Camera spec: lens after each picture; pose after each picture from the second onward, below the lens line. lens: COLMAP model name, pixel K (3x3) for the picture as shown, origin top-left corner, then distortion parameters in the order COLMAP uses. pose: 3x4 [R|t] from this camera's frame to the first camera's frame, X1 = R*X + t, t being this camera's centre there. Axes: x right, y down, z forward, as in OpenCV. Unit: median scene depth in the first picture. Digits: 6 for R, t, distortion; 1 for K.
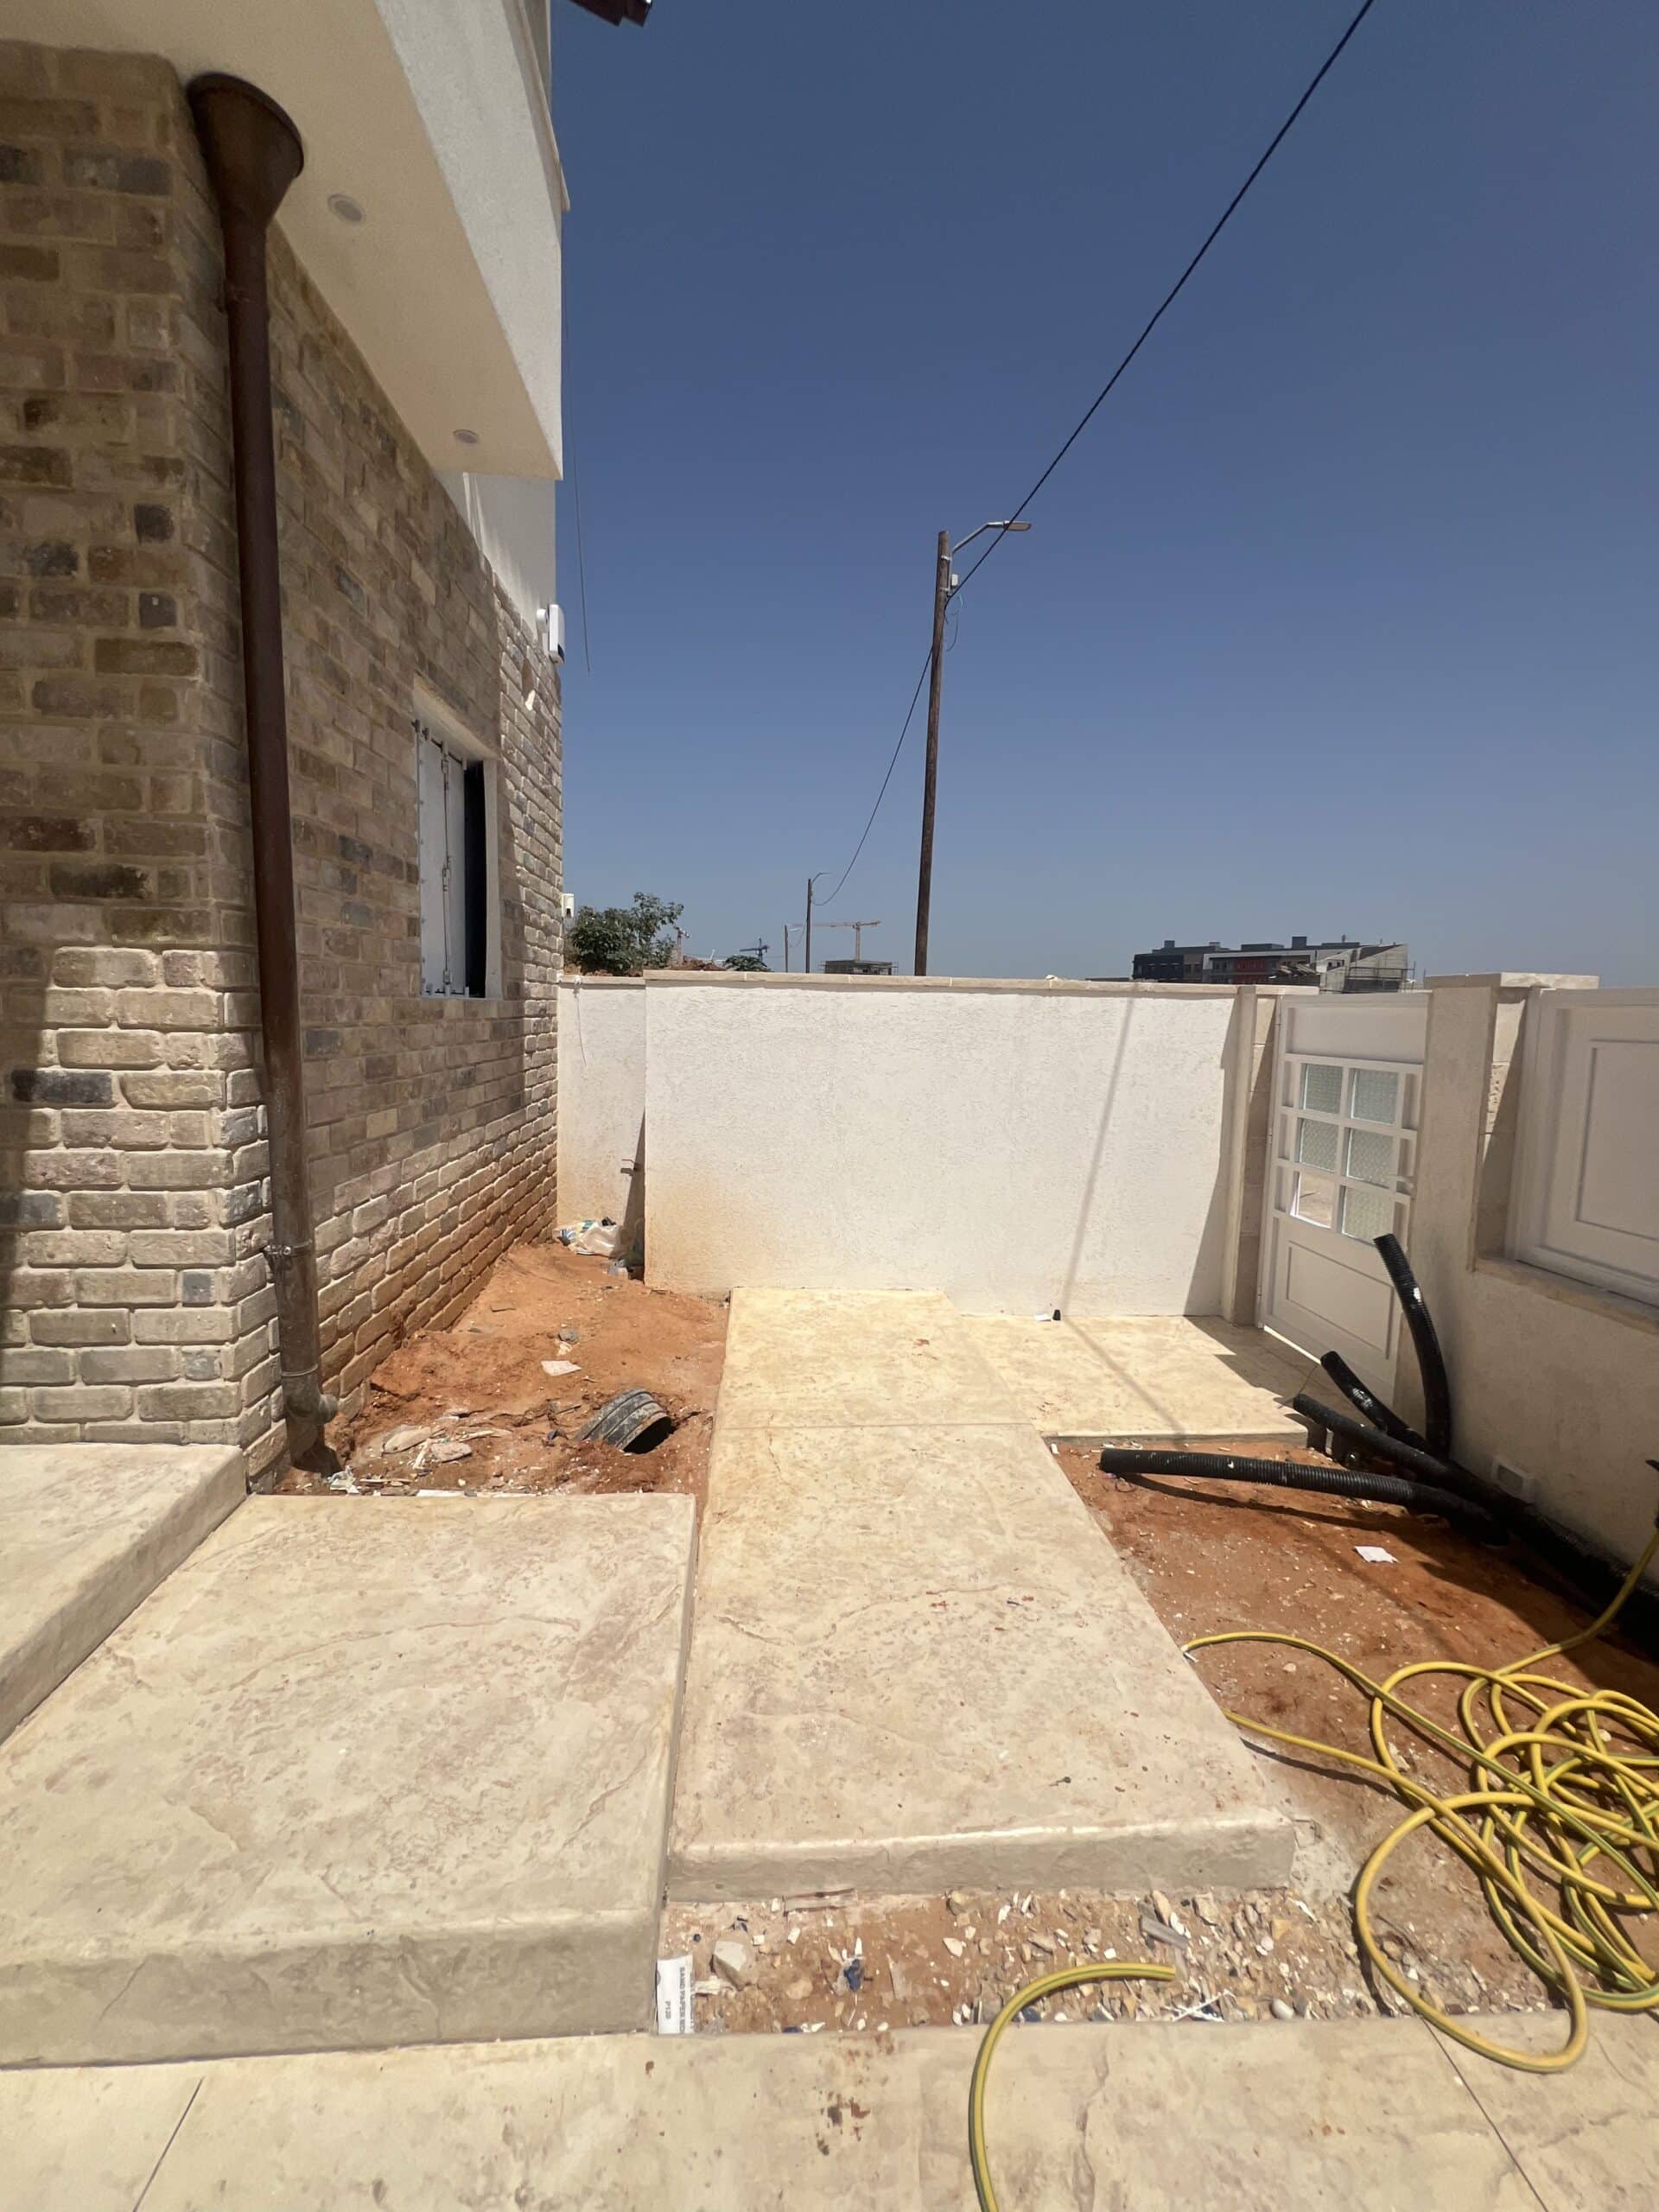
lens RADIAL K [[884.9, 0, 838.6], [0, 884.9, 1099.2], [0, 0, 1]] dist [-0.000010, 0.000244]
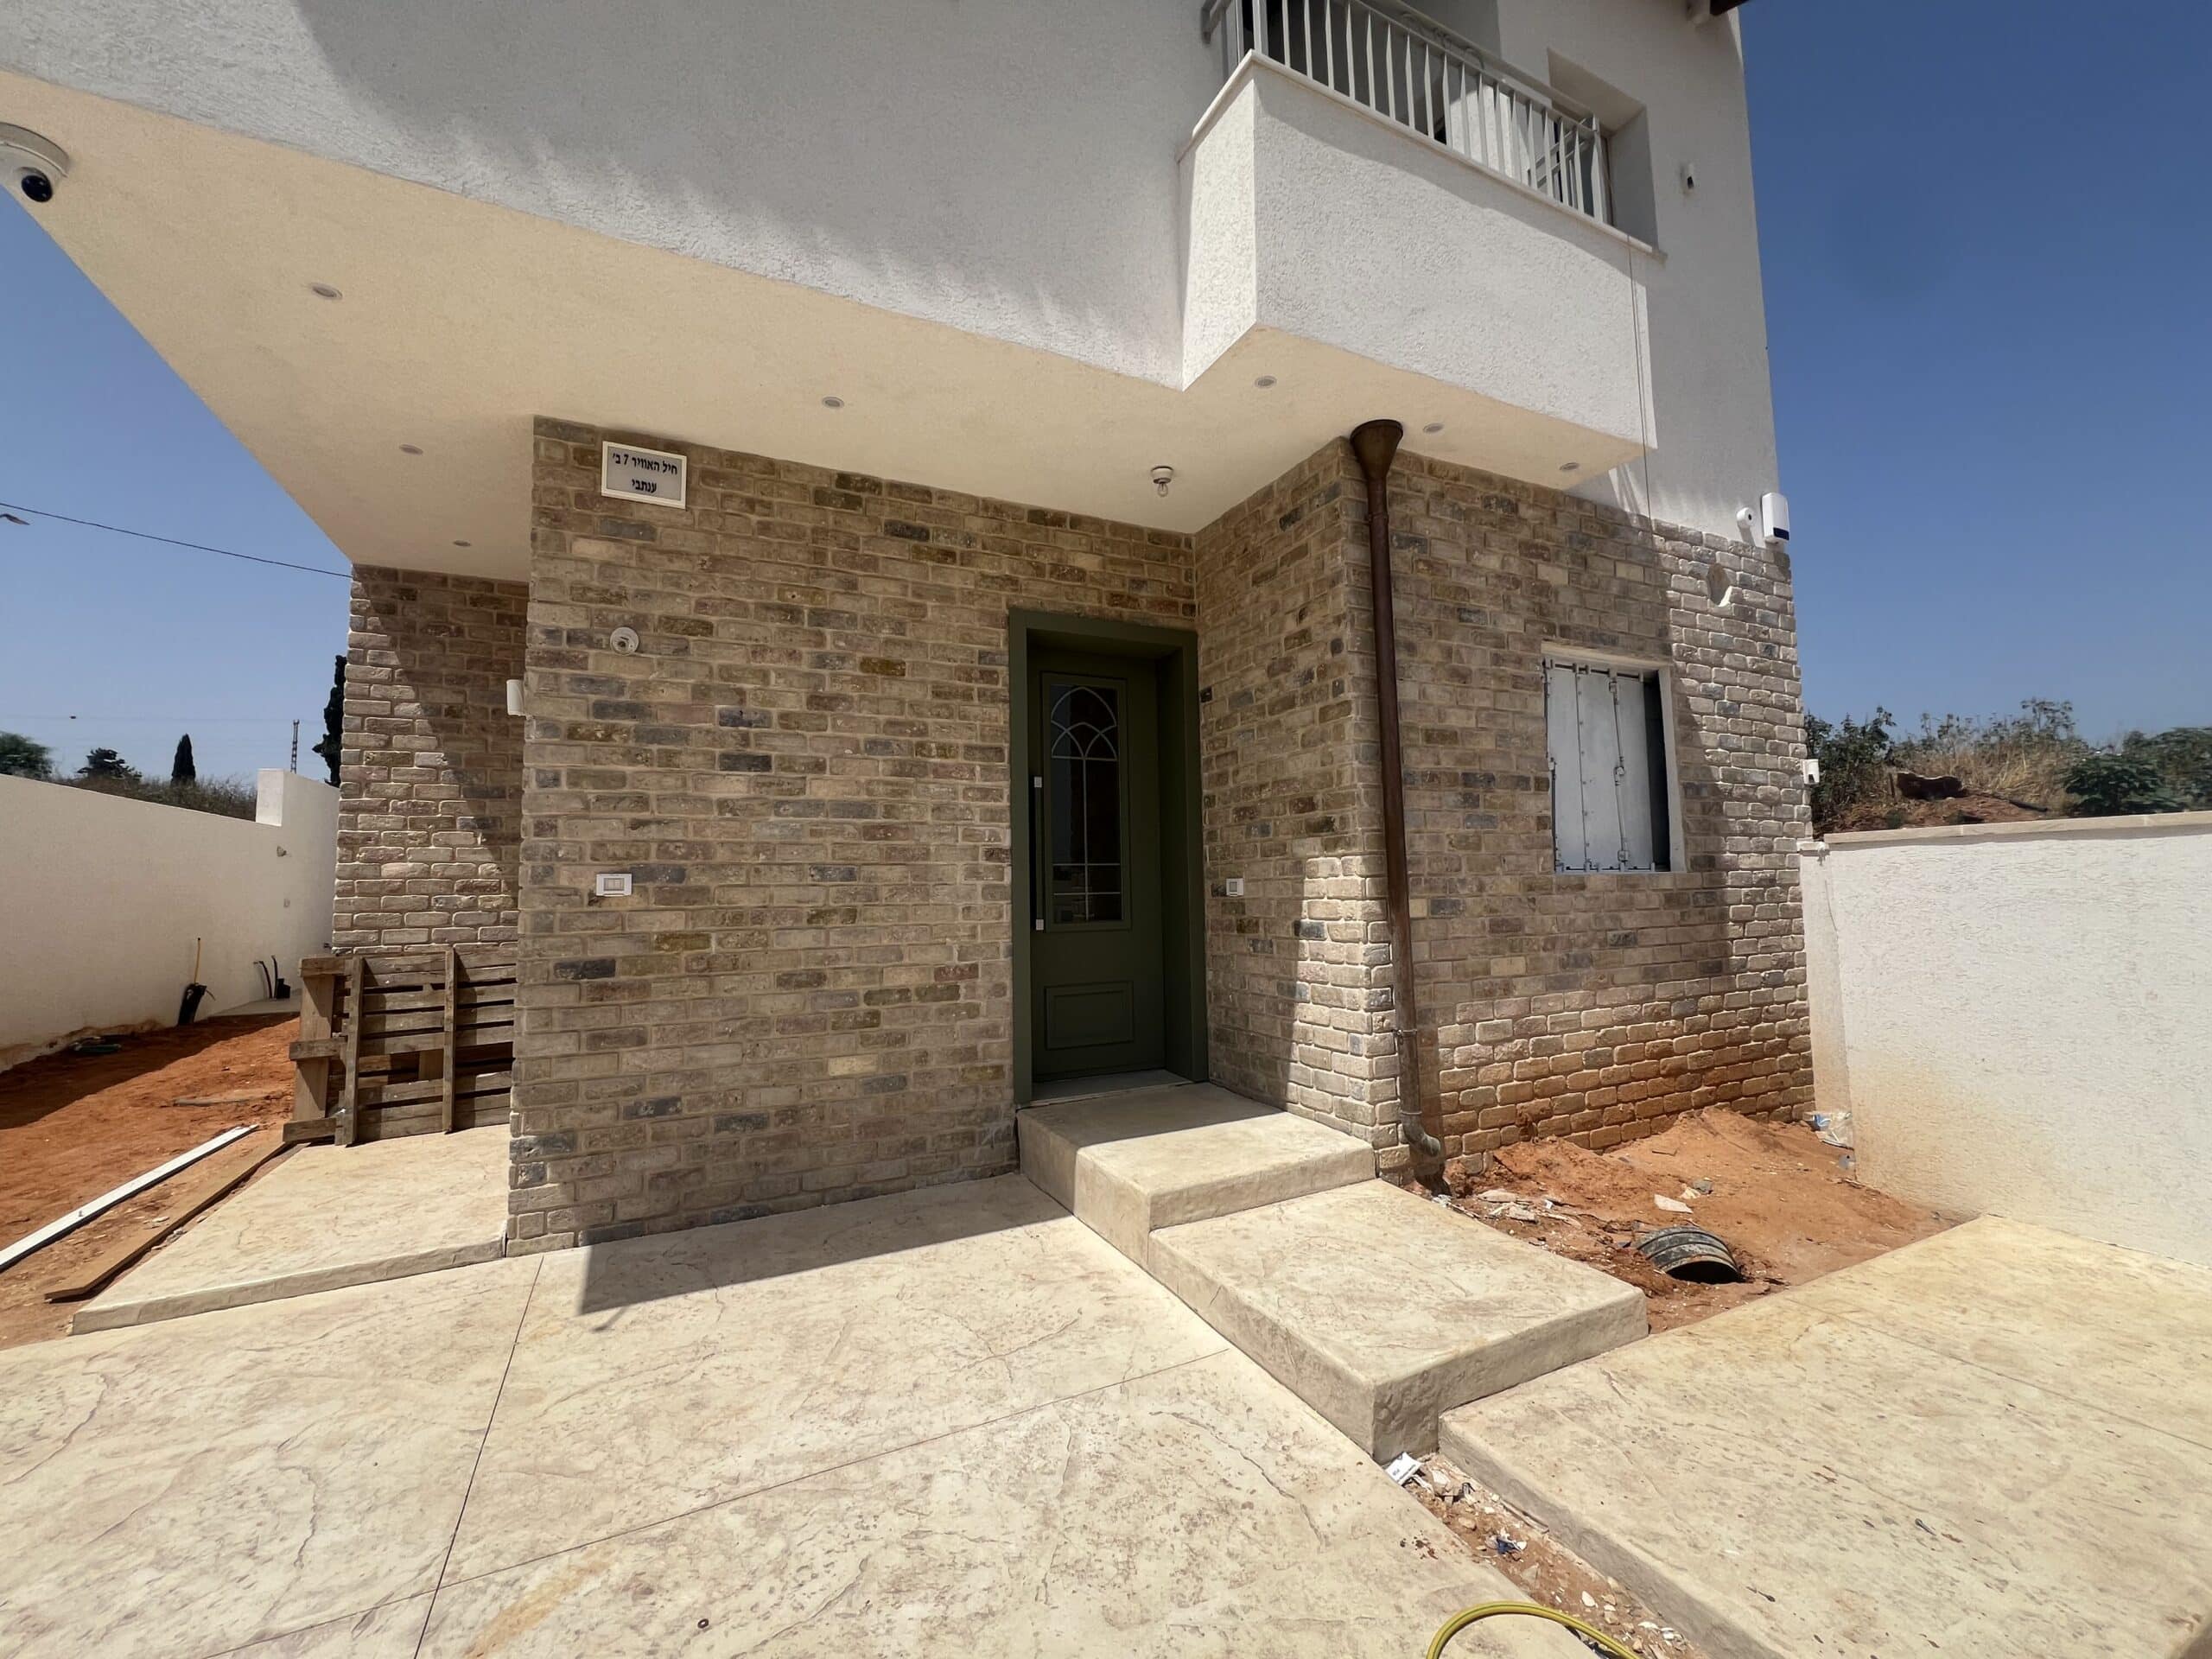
lens RADIAL K [[880.3, 0, 1106.0], [0, 880.3, 829.5], [0, 0, 1]] dist [0.001792, 0.000320]
pose [[0.369475, -0.096316, -0.924235, 0.630227], [-0.063540, 0.989667, -0.128536, 0.037003], [0.927066, 0.106217, 0.359538, -0.118991]]
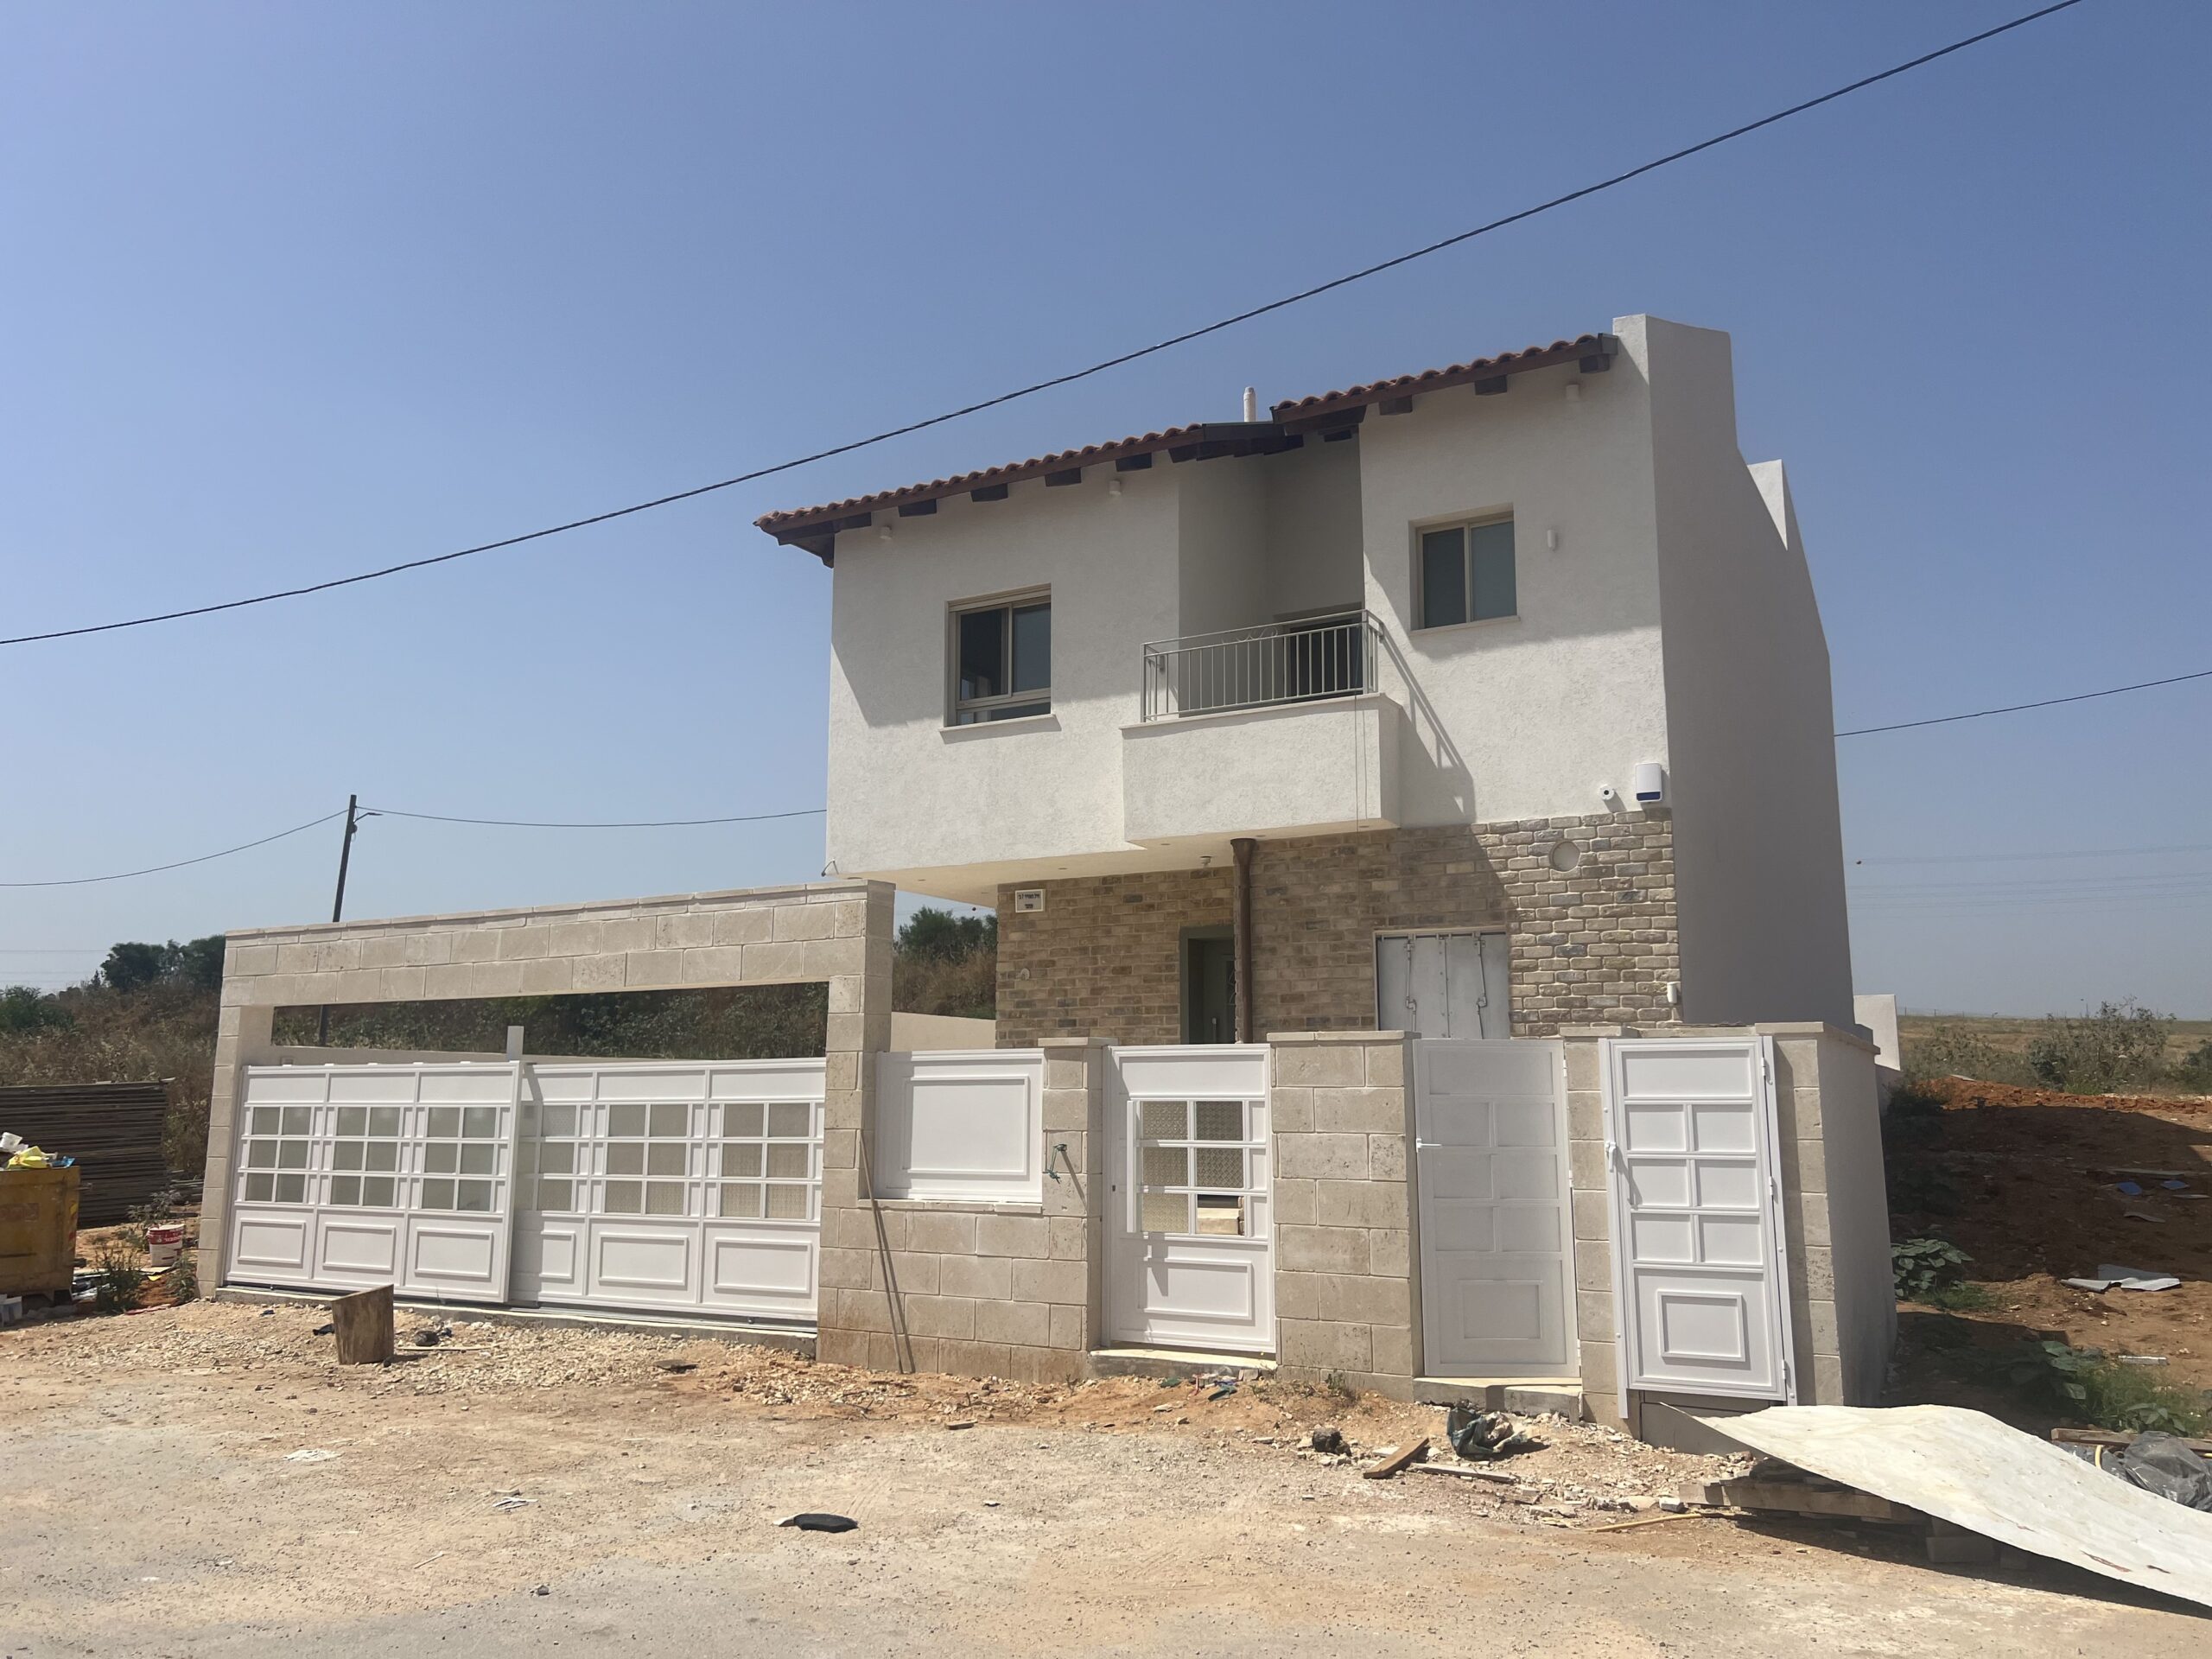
lens RADIAL K [[1656.3, 0, 1088.7], [0, 1656.3, 838.5], [0, 0, 1]] dist [0.090883, -0.131785]
pose [[-0.560256, -0.159739, -0.812771, 4.115428], [-0.098163, 0.987118, -0.126339, -0.136104], [0.822483, 0.009002, -0.568719, 3.412875]]
